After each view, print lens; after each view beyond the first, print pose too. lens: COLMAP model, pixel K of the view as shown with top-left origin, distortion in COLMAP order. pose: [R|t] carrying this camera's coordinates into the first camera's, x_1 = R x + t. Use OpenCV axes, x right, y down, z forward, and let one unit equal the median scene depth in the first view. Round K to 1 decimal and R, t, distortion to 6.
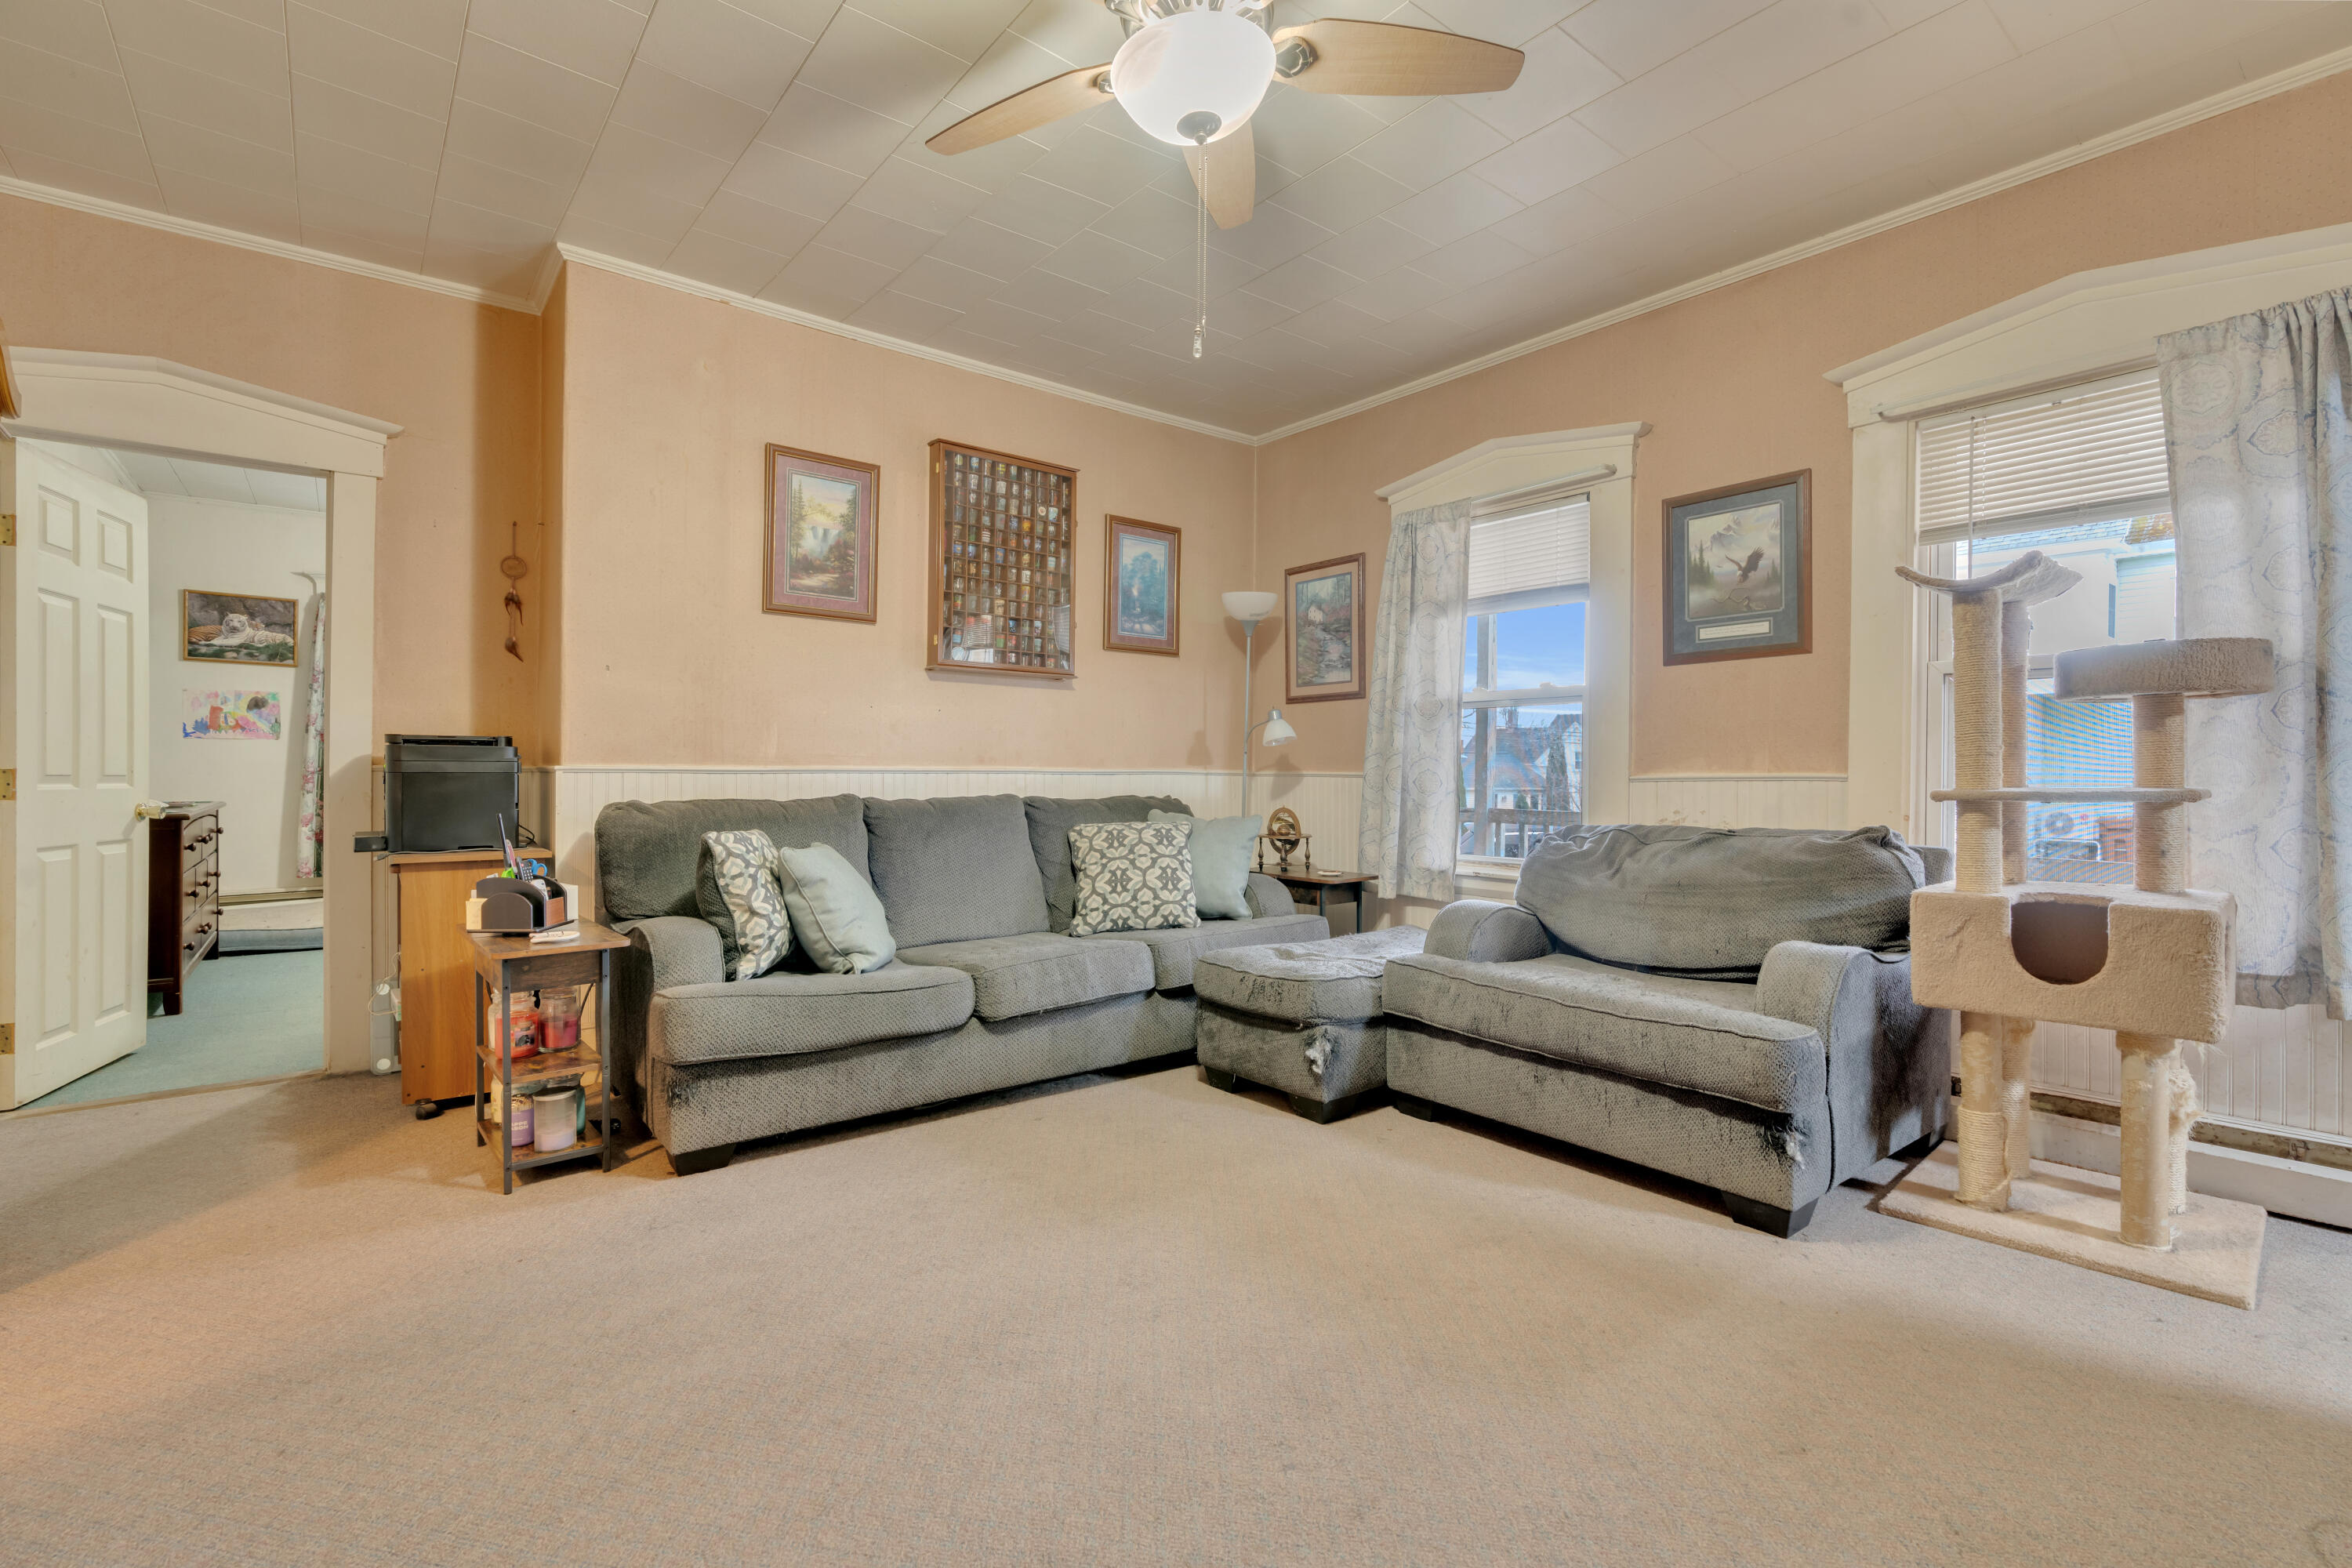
lens RADIAL K [[1073.0, 0, 1190.9], [0, 1073.0, 781.6], [0, 0, 1]] dist [-0.002535, -0.000198]
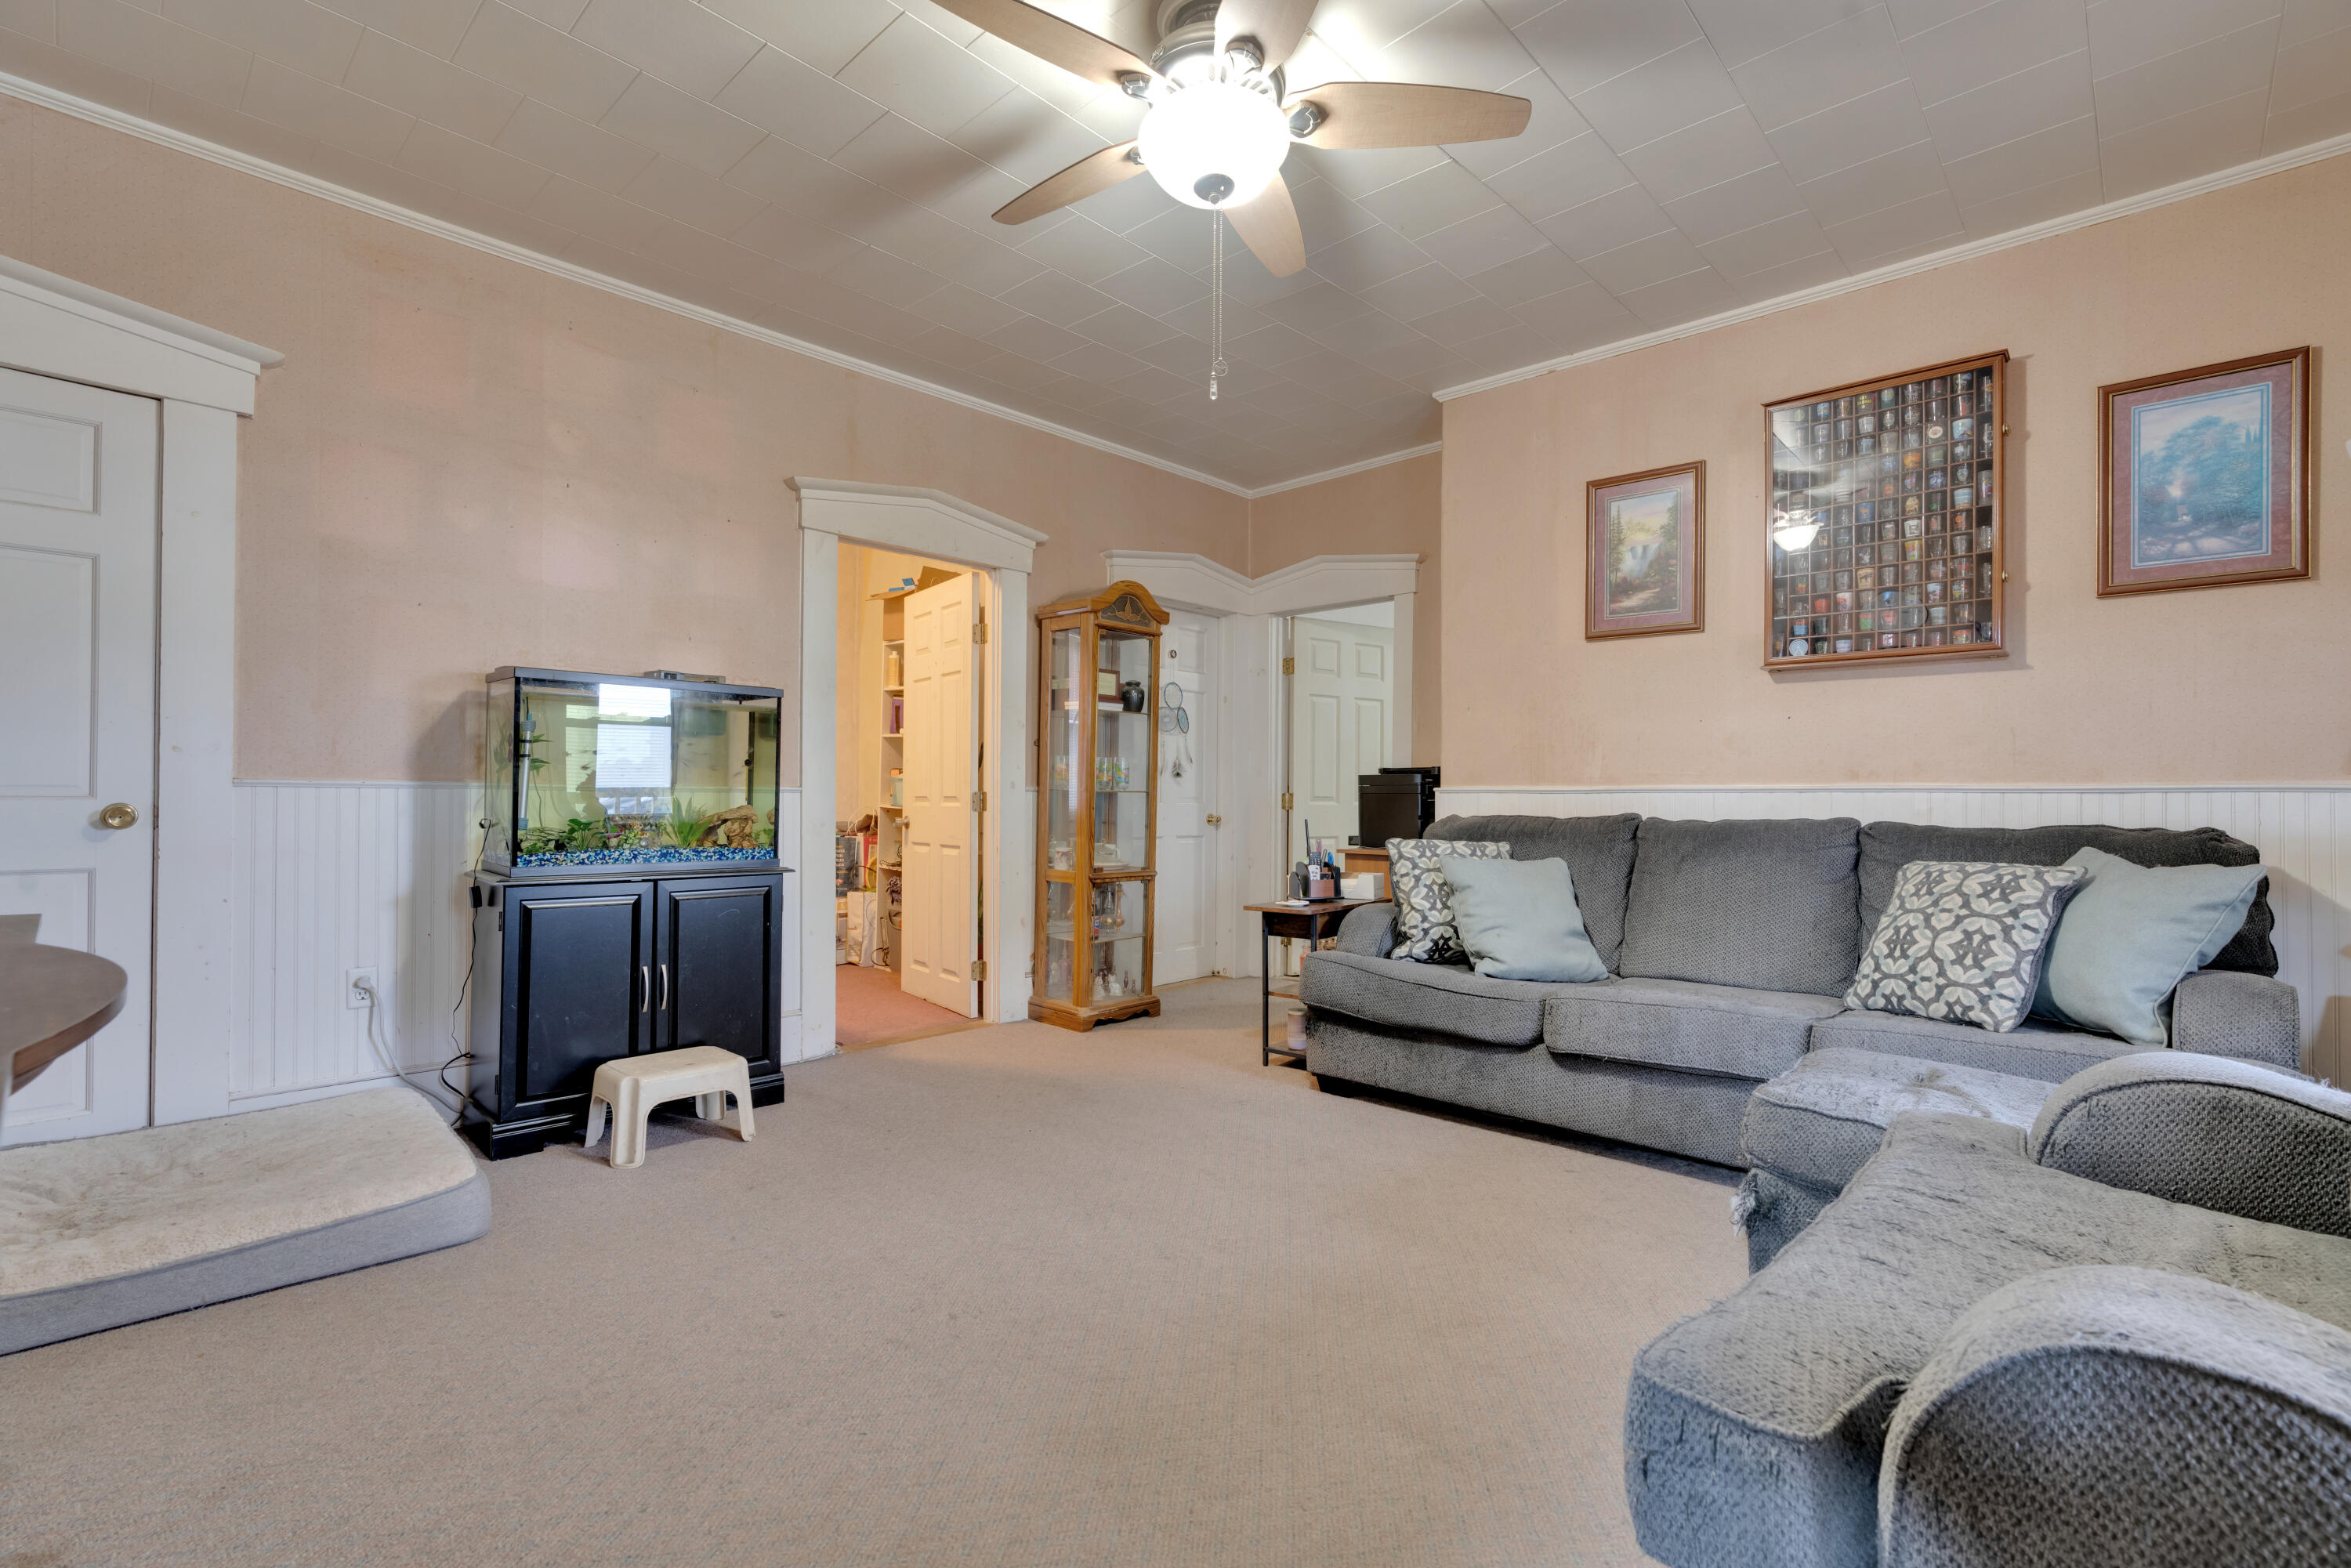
lens RADIAL K [[1072.5, 0, 1191.3], [0, 1072.5, 794.2], [0, 0, 1]] dist [-0.002535, -0.000198]
pose [[0.133302, -0.008313, -0.991041, 0.601254], [-0.011132, 0.999889, -0.009884, 0.008265], [0.991013, 0.012350, 0.133195, 0.472429]]
